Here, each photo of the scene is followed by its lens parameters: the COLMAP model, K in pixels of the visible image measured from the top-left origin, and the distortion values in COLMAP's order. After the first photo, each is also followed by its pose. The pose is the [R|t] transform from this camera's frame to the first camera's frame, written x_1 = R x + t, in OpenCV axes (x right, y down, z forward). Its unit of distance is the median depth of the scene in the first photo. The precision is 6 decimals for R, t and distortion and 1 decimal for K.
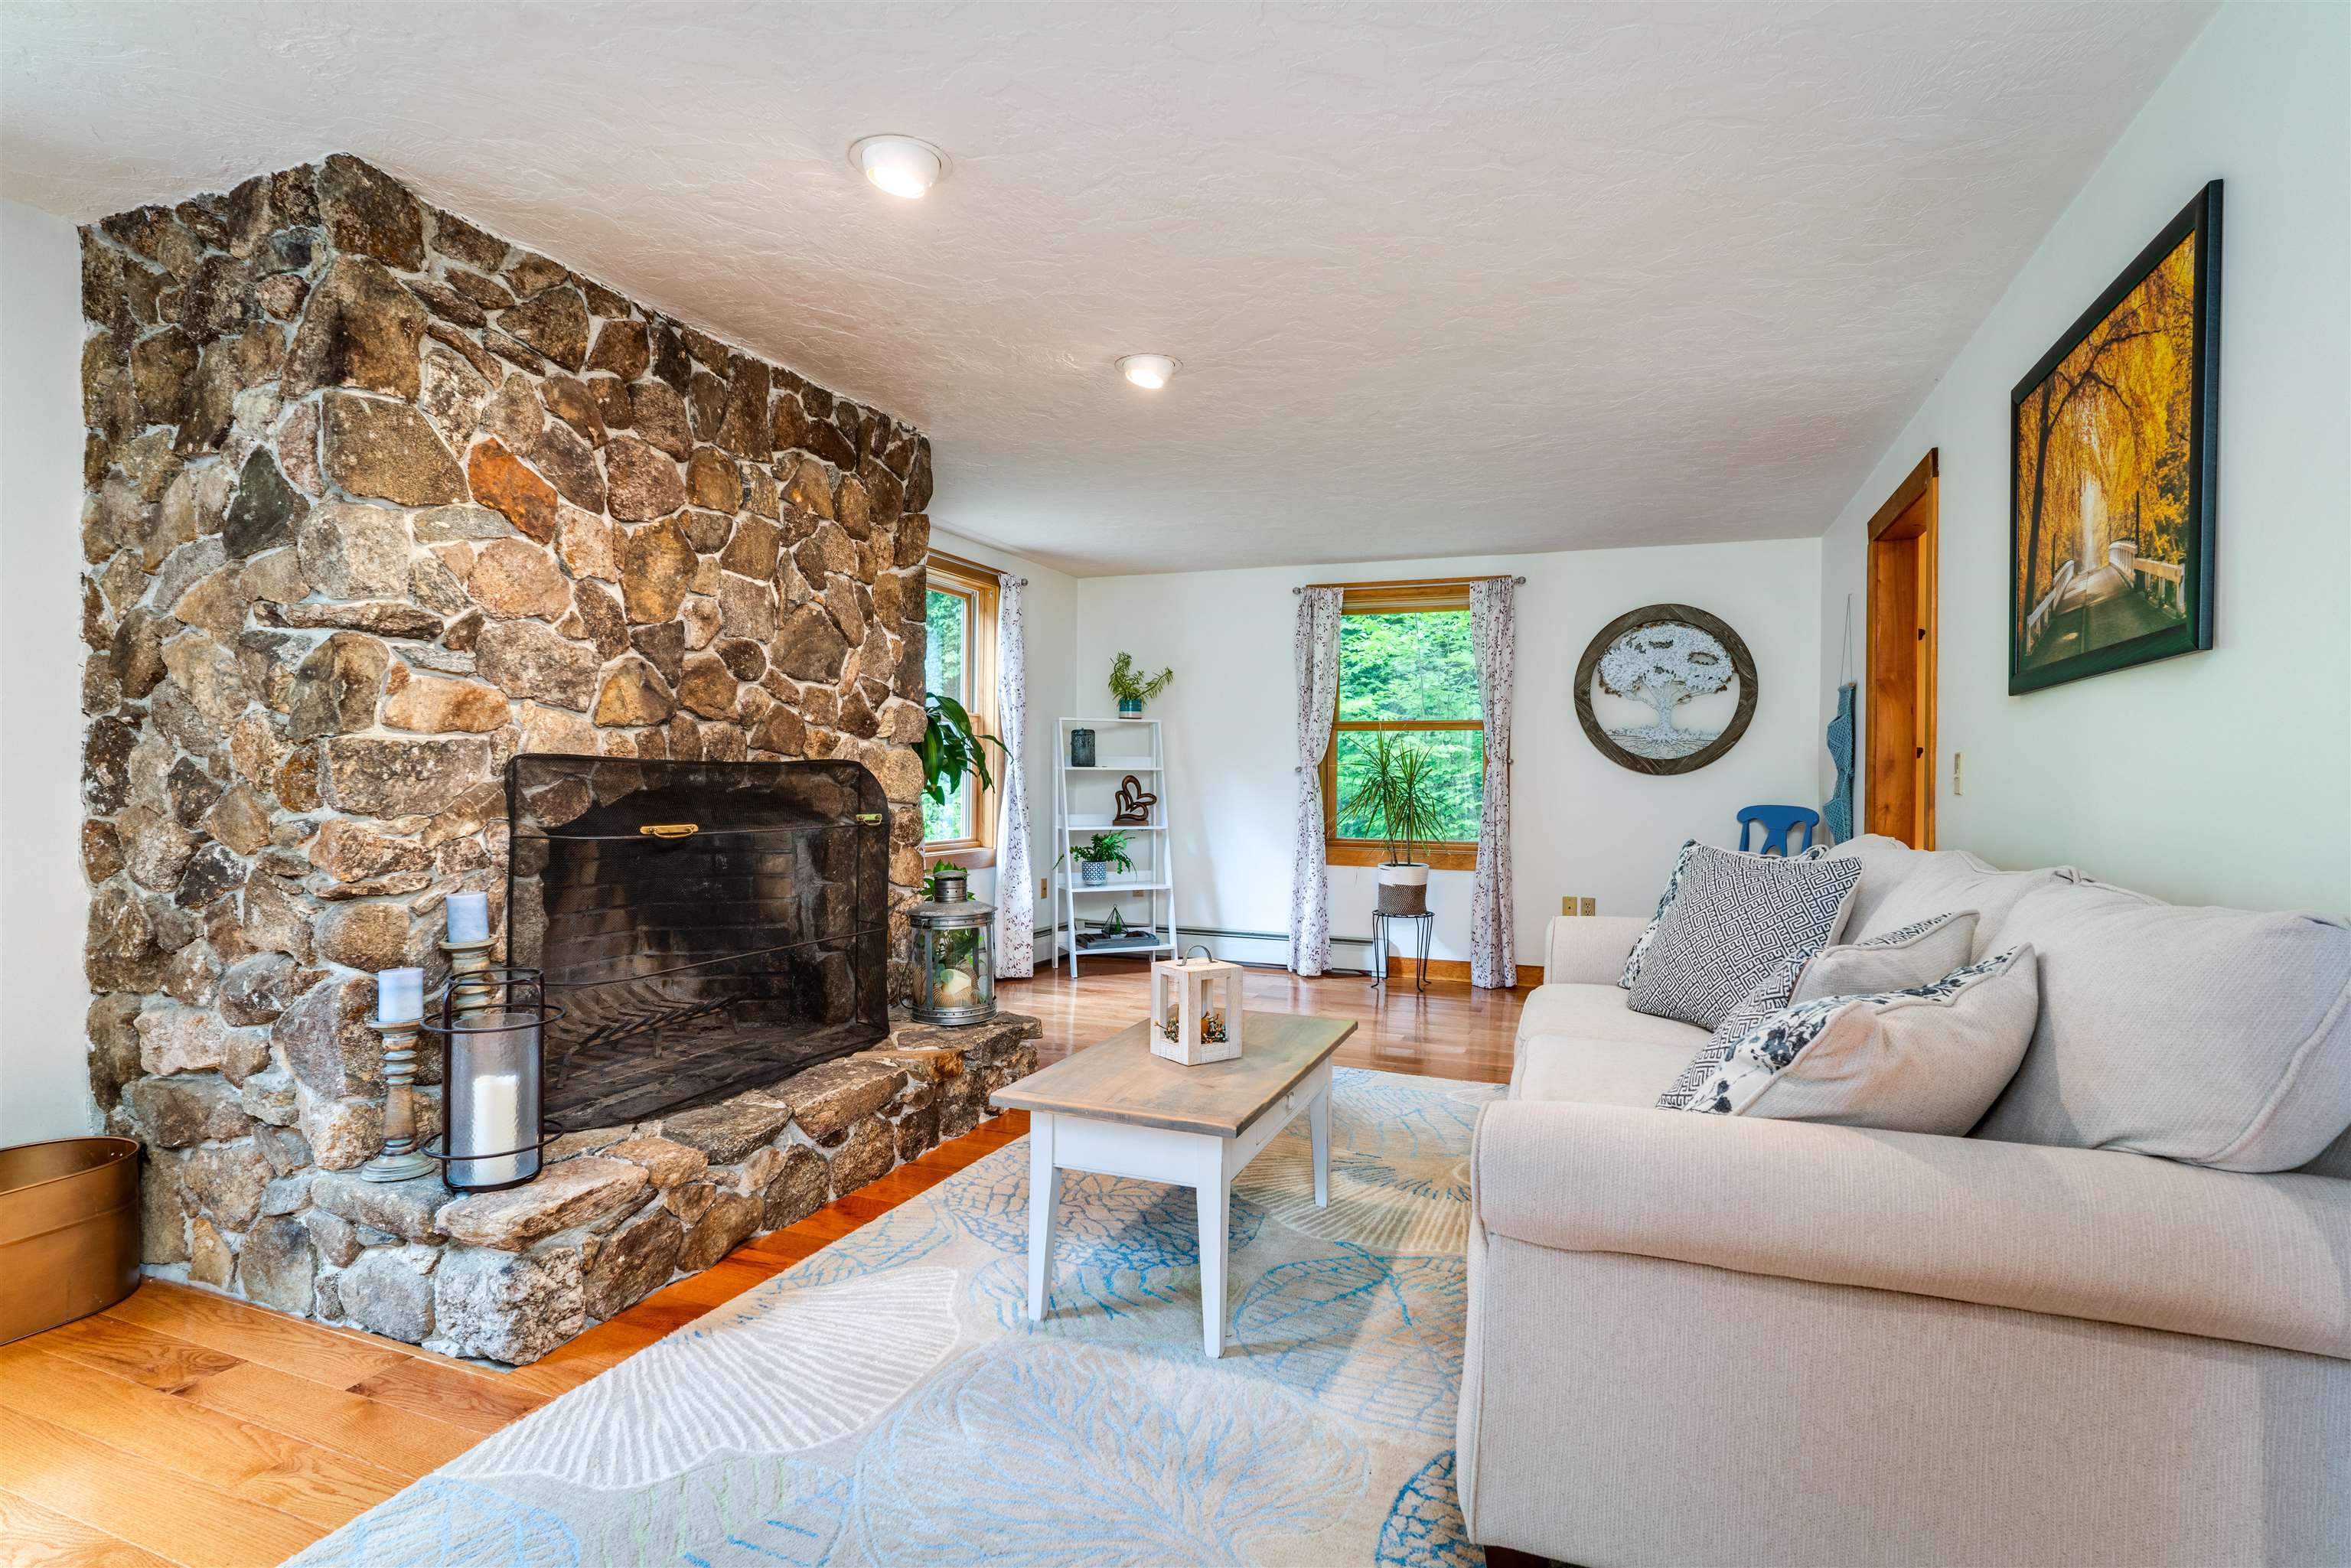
lens RADIAL K [[1201.1, 0, 1159.4], [0, 1201.1, 782.2], [0, 0, 1]] dist [-0.006386, 0.003673]
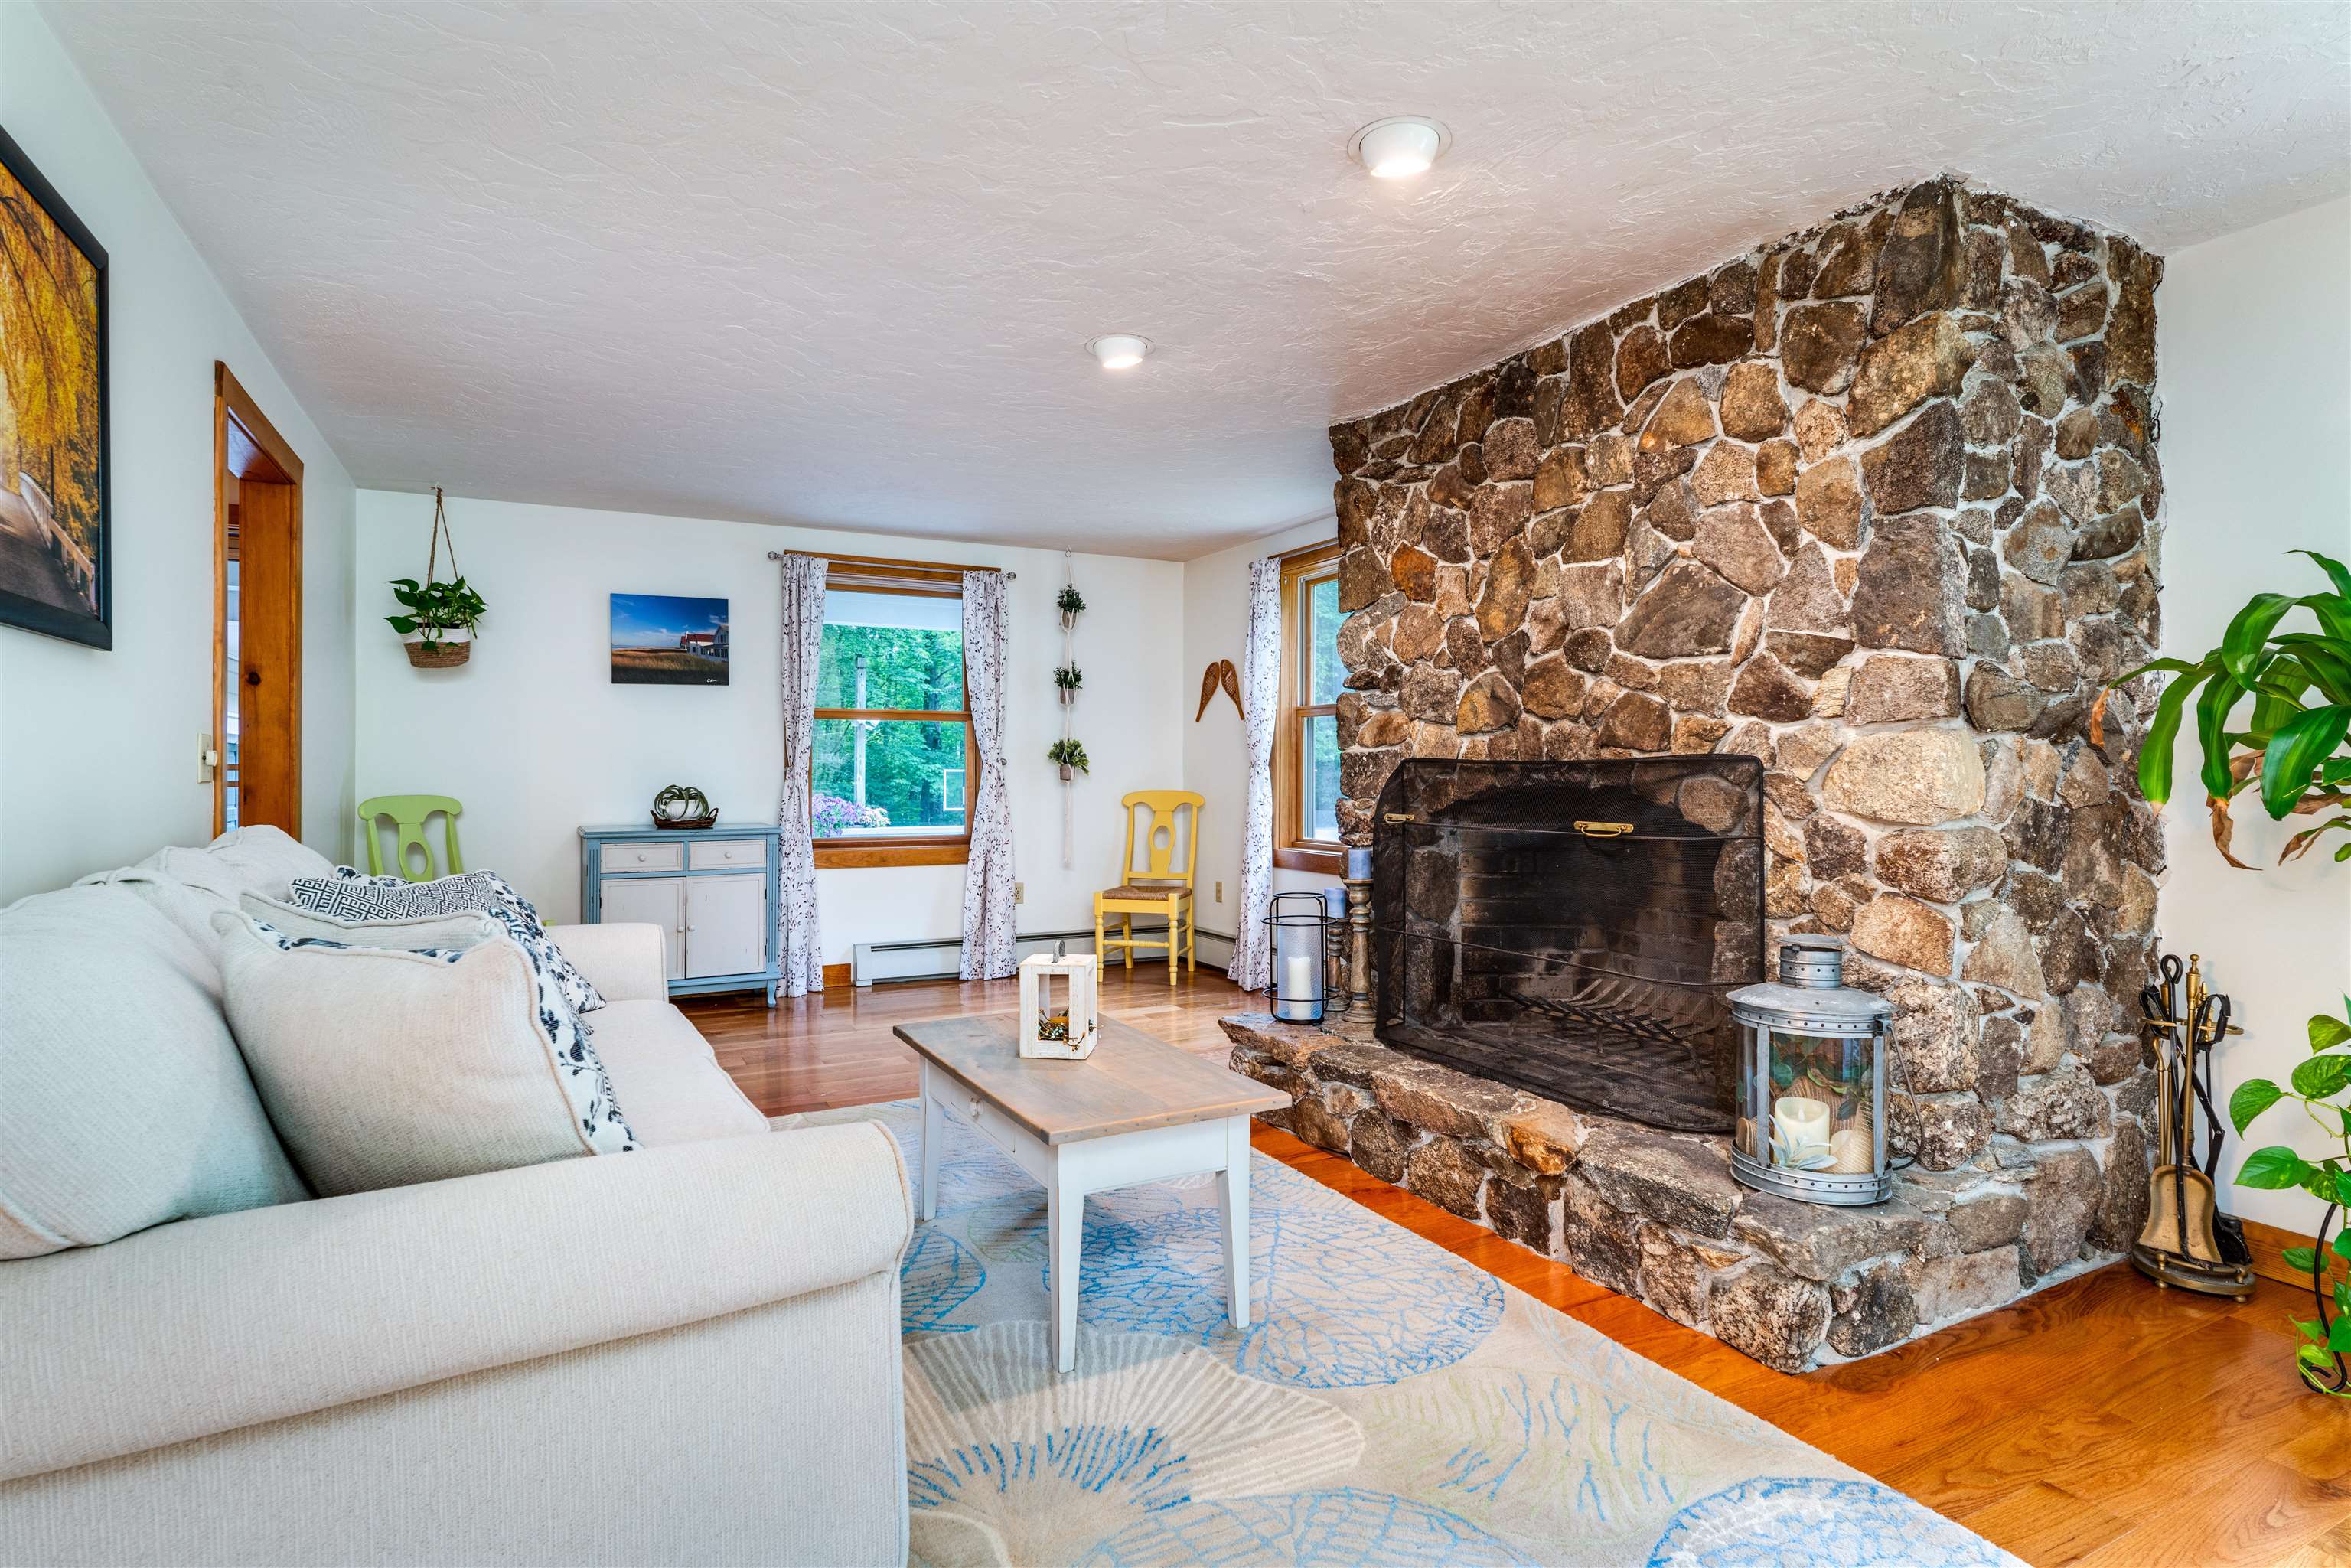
lens RADIAL K [[1201.1, 0, 1160.9], [0, 1201.1, 773.8], [0, 0, 1]] dist [-0.006386, 0.003673]
pose [[-0.649339, -0.008687, -0.760450, 0.605364], [-0.014298, 0.999897, 0.000787, -0.002471], [0.760365, 0.011384, -0.649396, 1.413085]]
